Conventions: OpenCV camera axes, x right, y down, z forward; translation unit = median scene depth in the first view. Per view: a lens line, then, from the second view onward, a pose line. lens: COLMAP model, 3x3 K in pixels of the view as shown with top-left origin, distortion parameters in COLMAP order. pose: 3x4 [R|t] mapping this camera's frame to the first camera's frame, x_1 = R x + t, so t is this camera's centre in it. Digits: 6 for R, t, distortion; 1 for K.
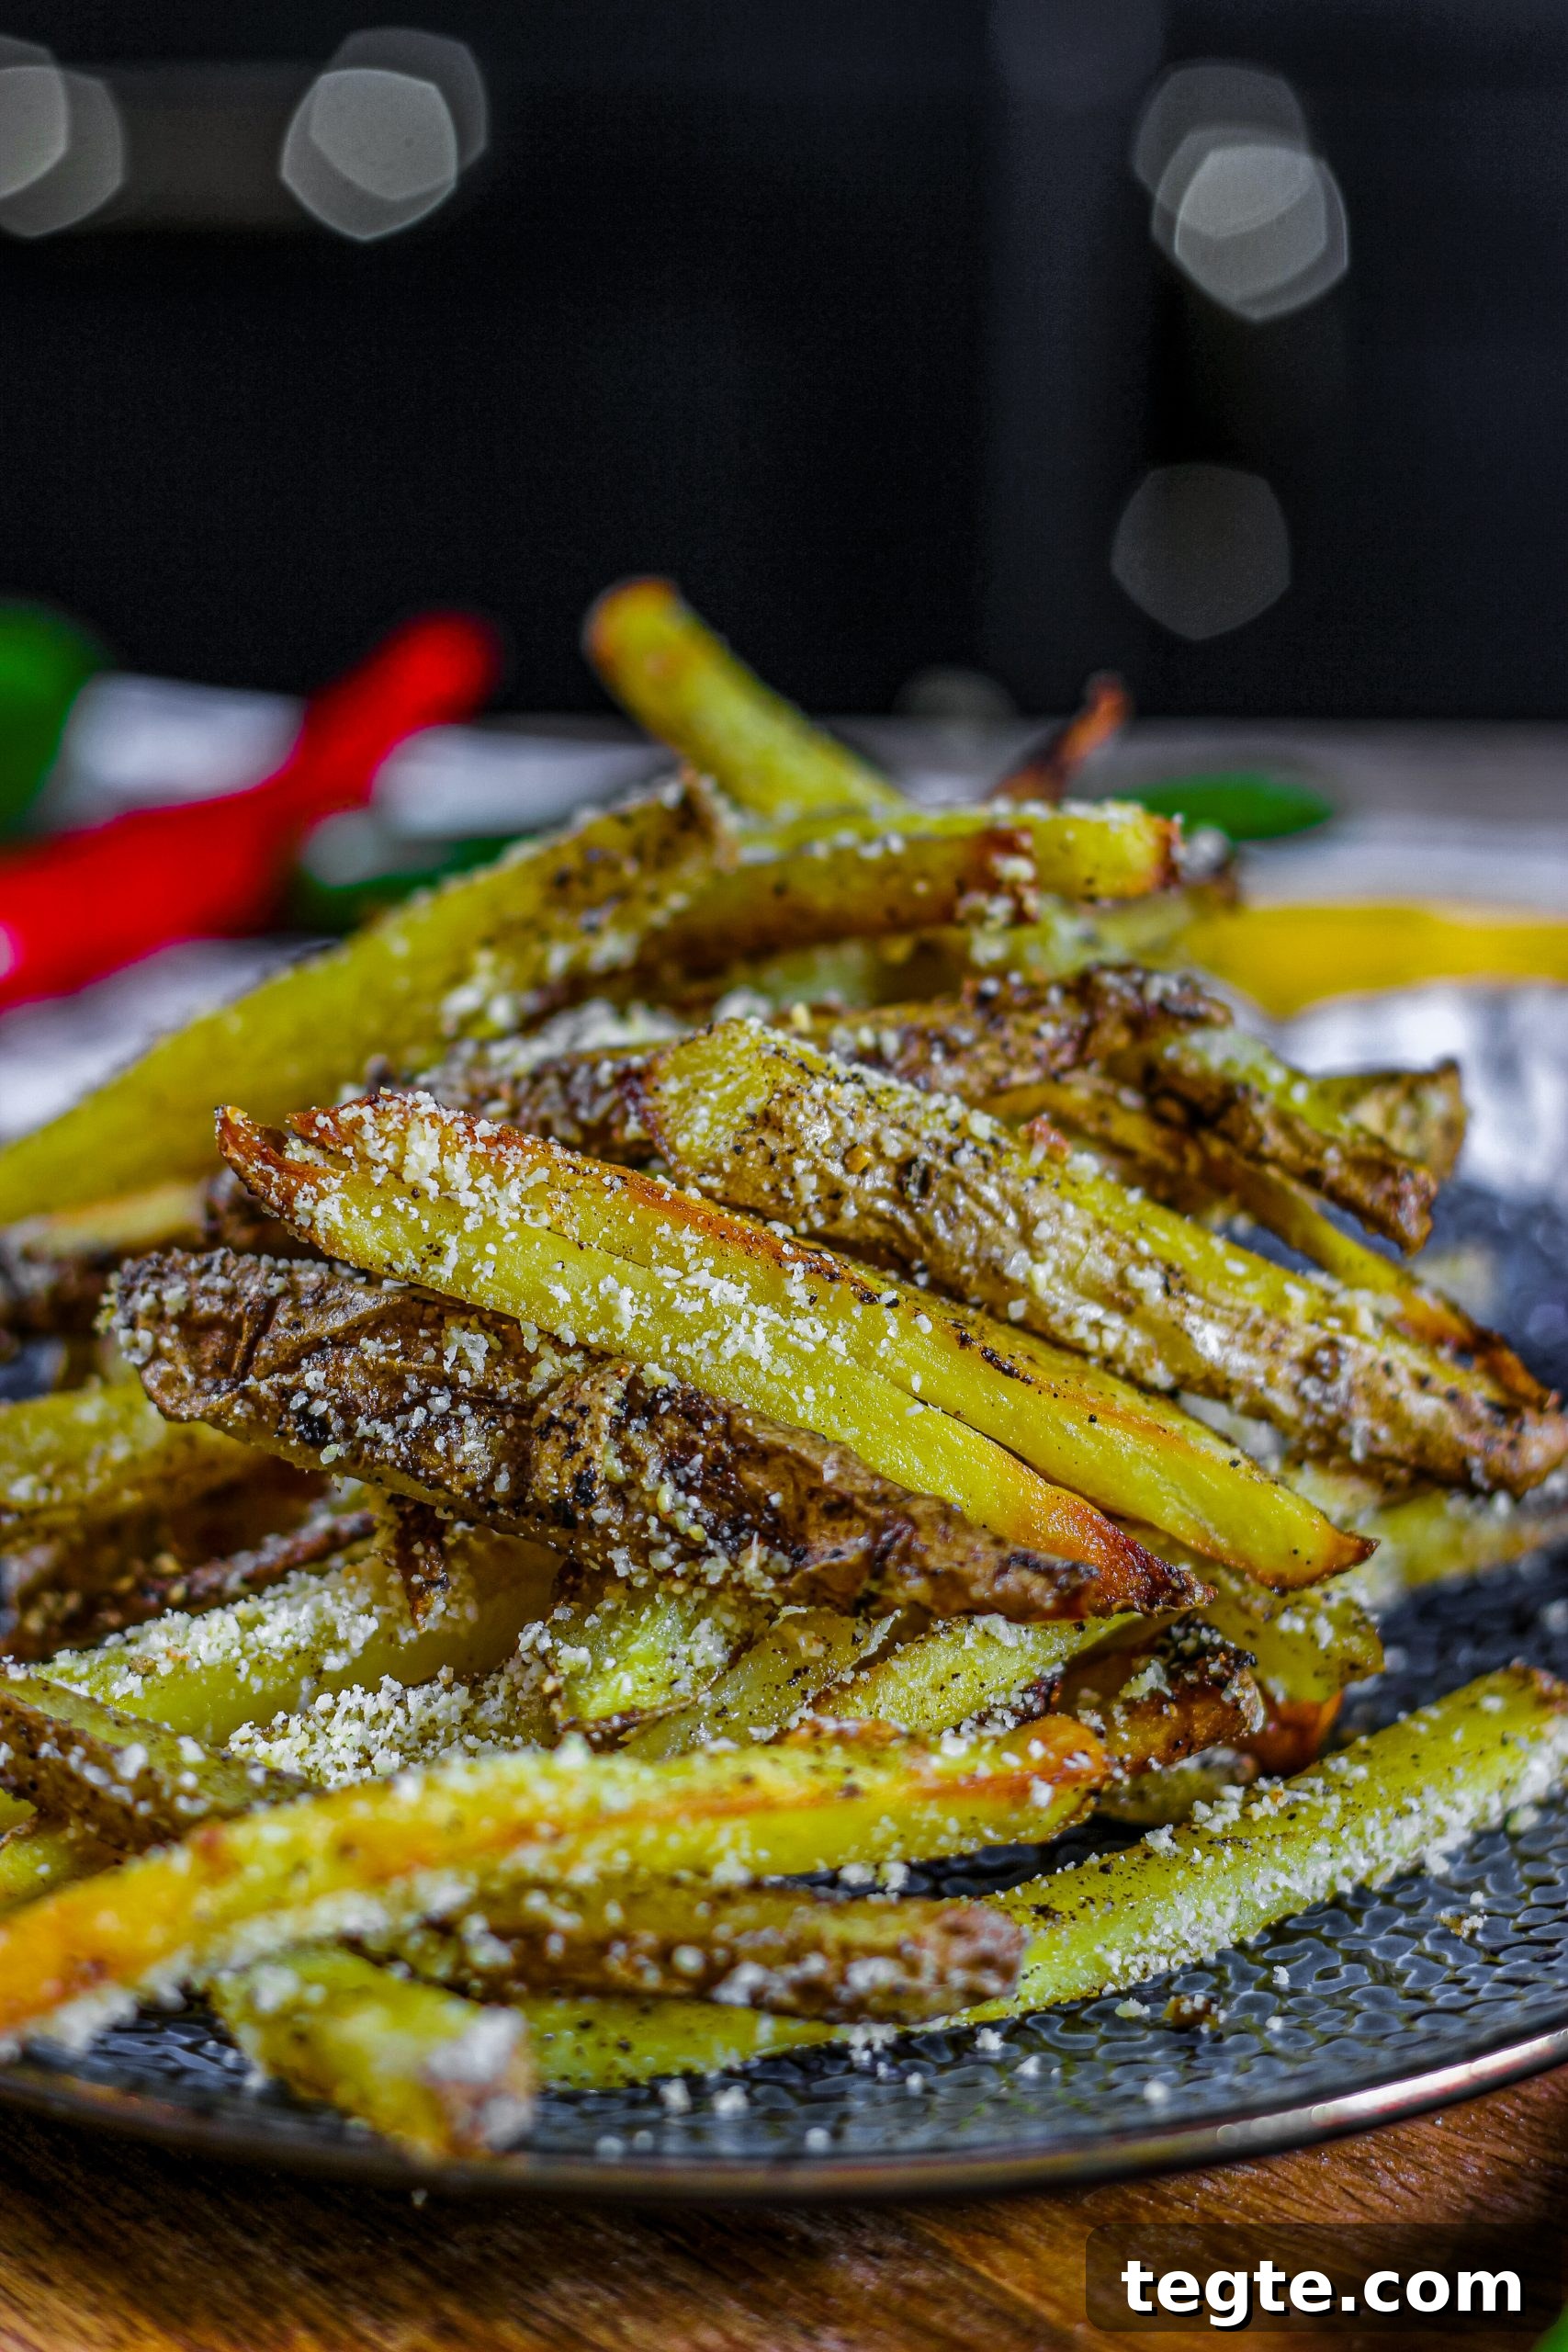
lens RADIAL K [[5978.5, 0, 788.9], [0, 5978.5, 1182.2], [0, 0, 1]] dist [-0.073792, 0.000000]
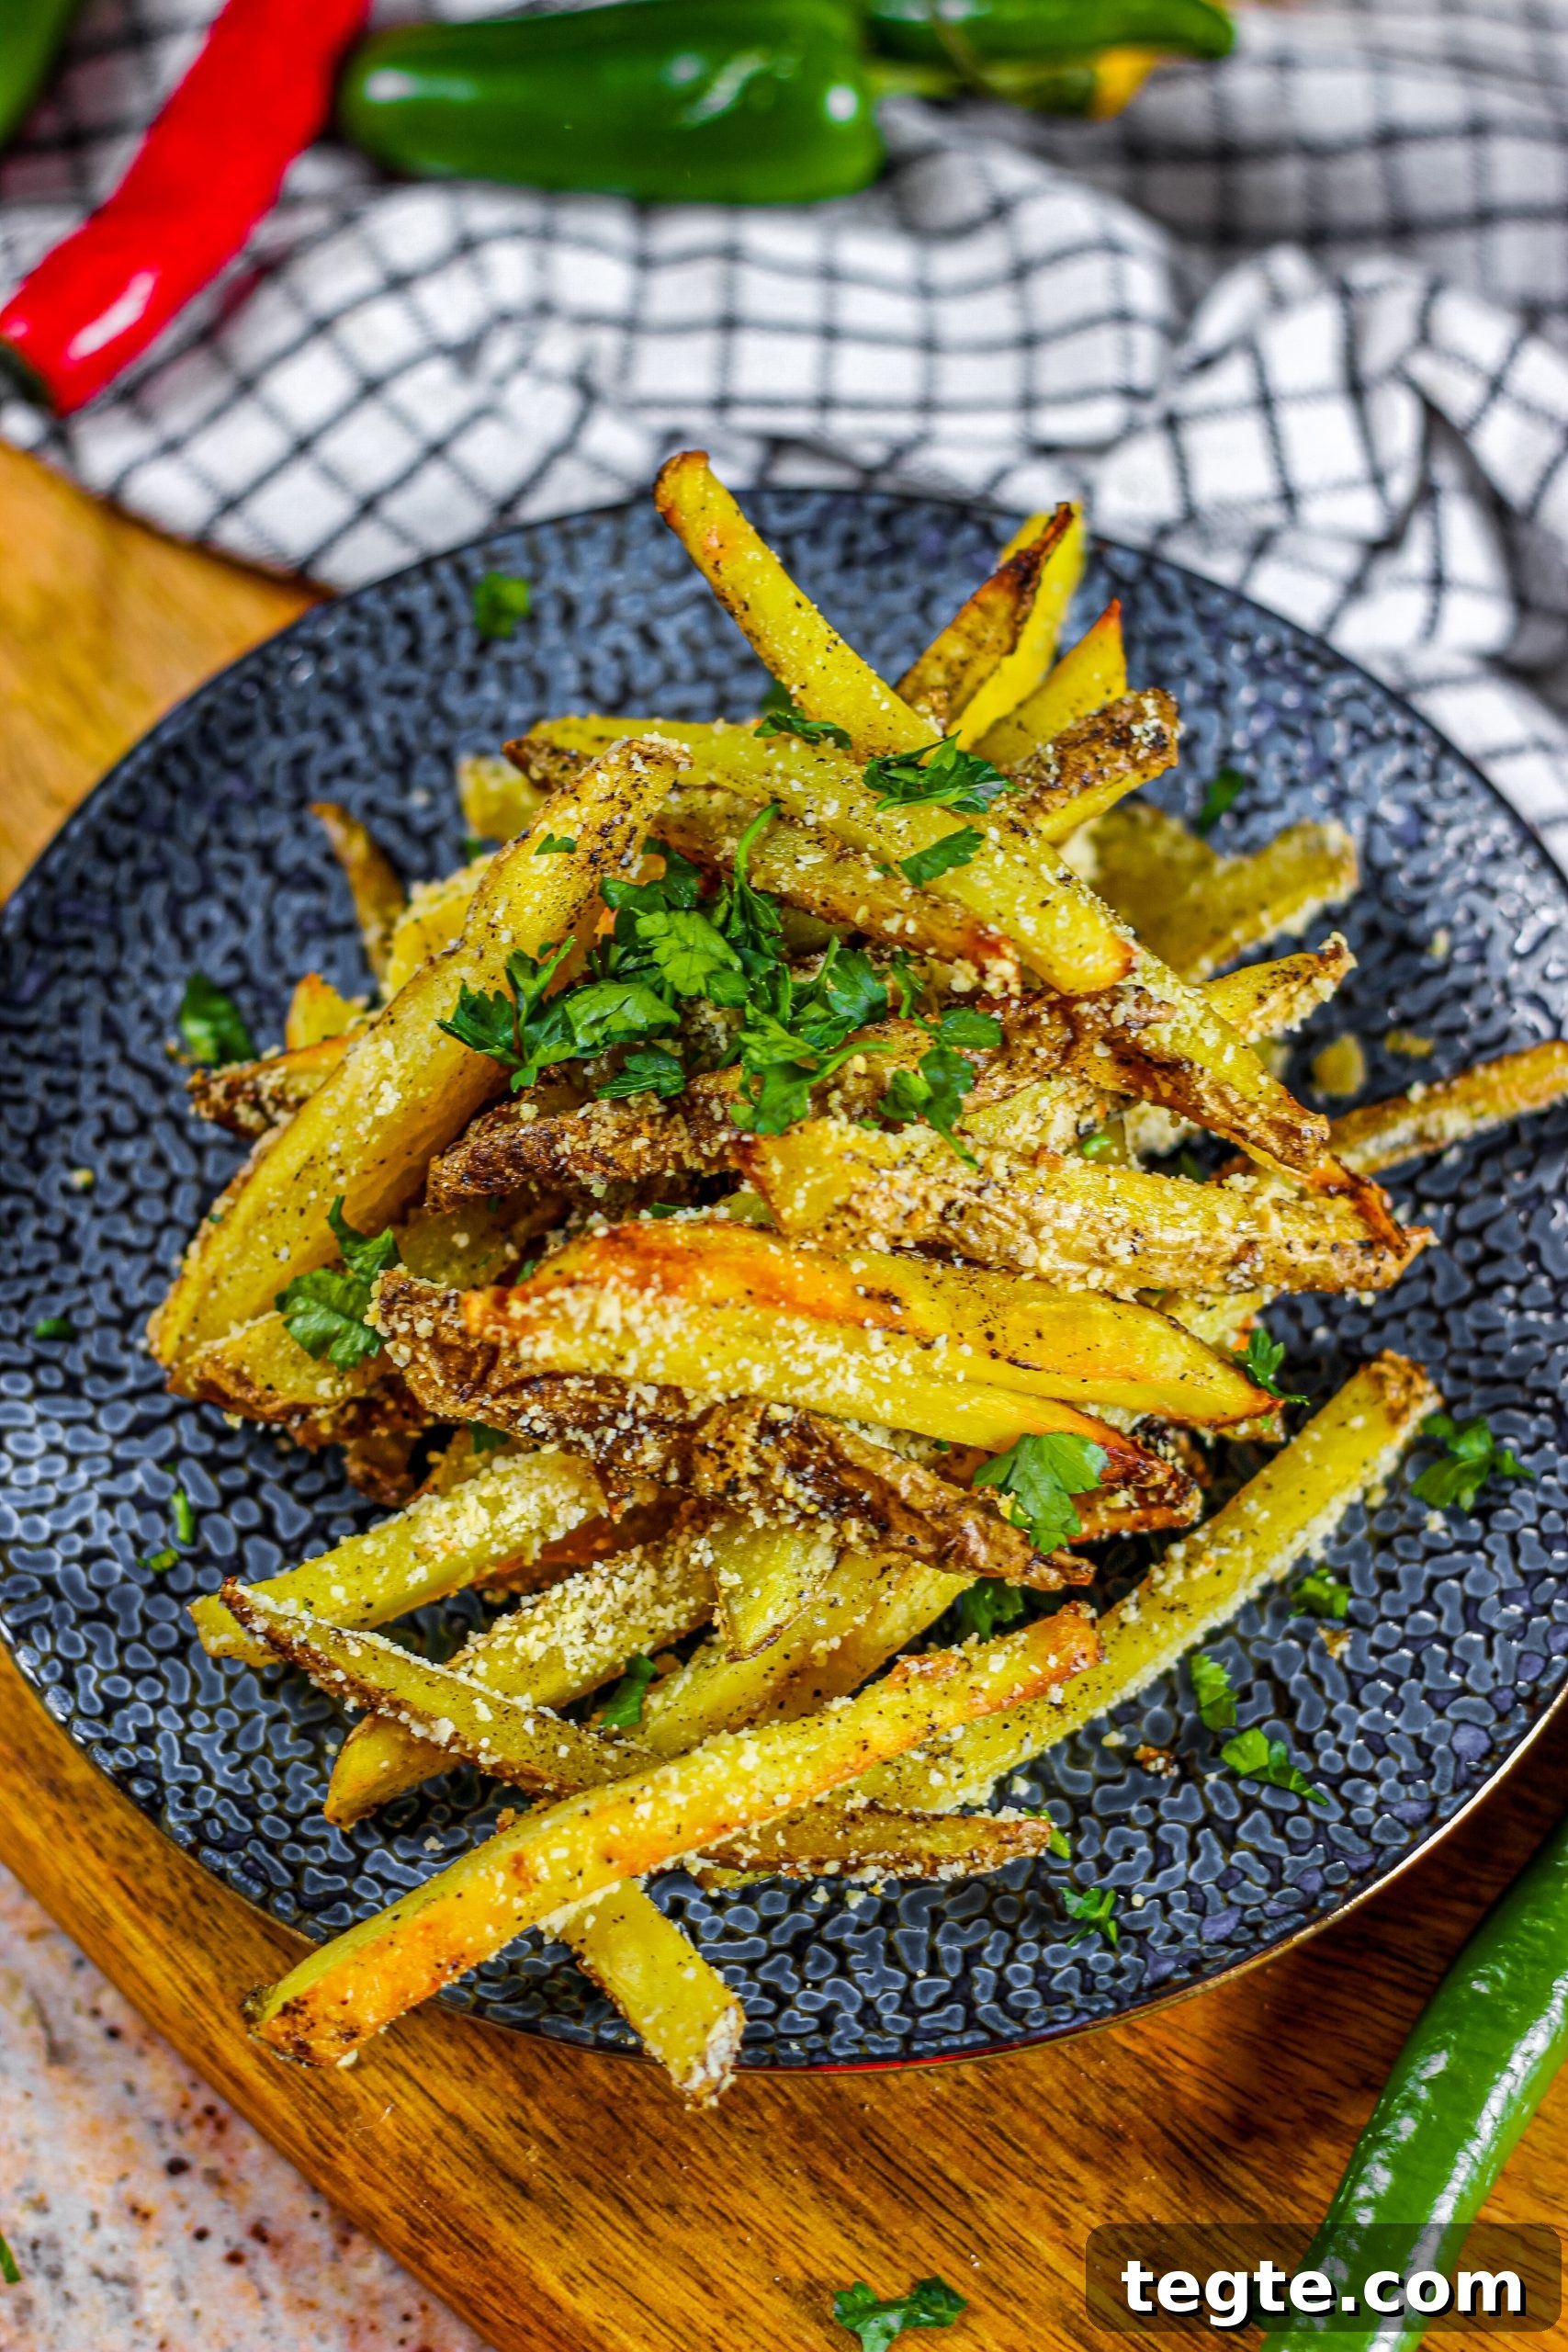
lens RADIAL K [[5978.5, 0, 787.3], [0, 5978.5, 1093.4], [0, 0, 1]] dist [-0.073792, 0.000000]
pose [[0.998077, -0.055671, 0.027248, -0.054075], [0.027027, 0.786518, 0.616976, -0.890966], [-0.055778, -0.615053, 0.786510, -0.065888]]
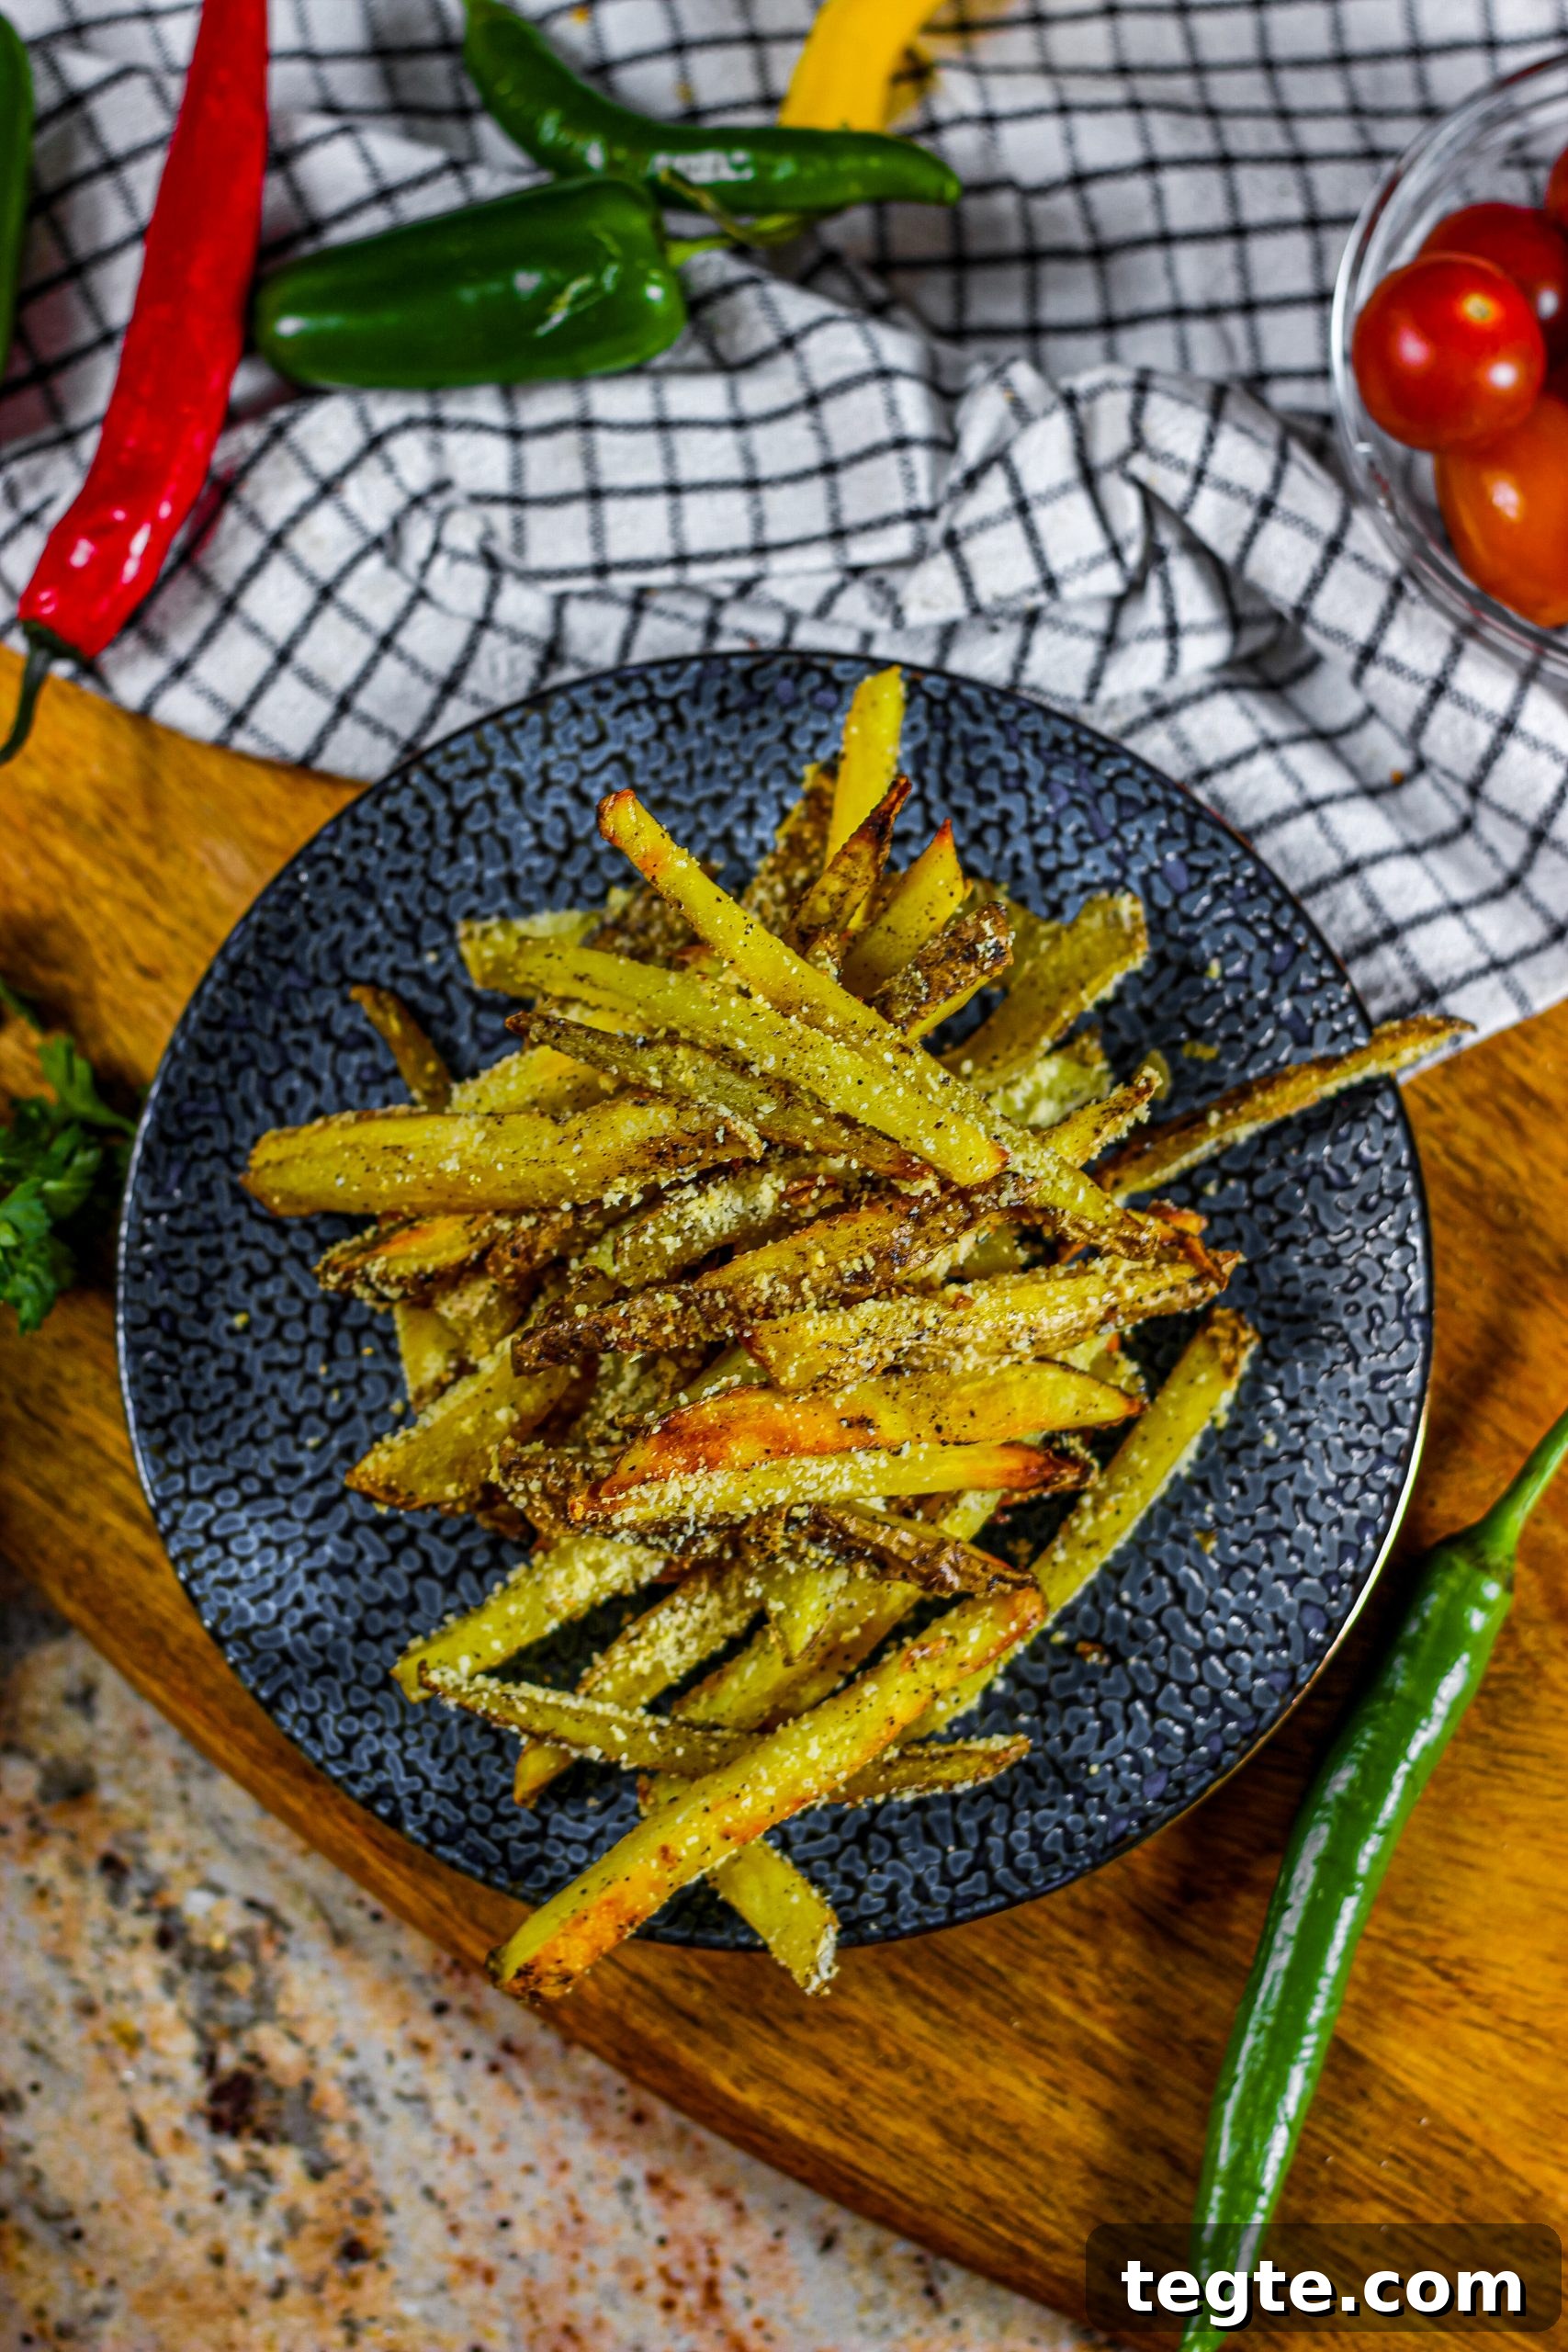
lens RADIAL K [[5978.5, 0, 773.3], [0, 5978.5, 1175.6], [0, 0, 1]] dist [-0.073792, 0.000000]
pose [[0.976390, -0.214940, 0.021521, -0.048479], [0.102696, 0.549524, 0.829142, -1.648061], [-0.190042, -0.807356, 0.558623, -0.010359]]
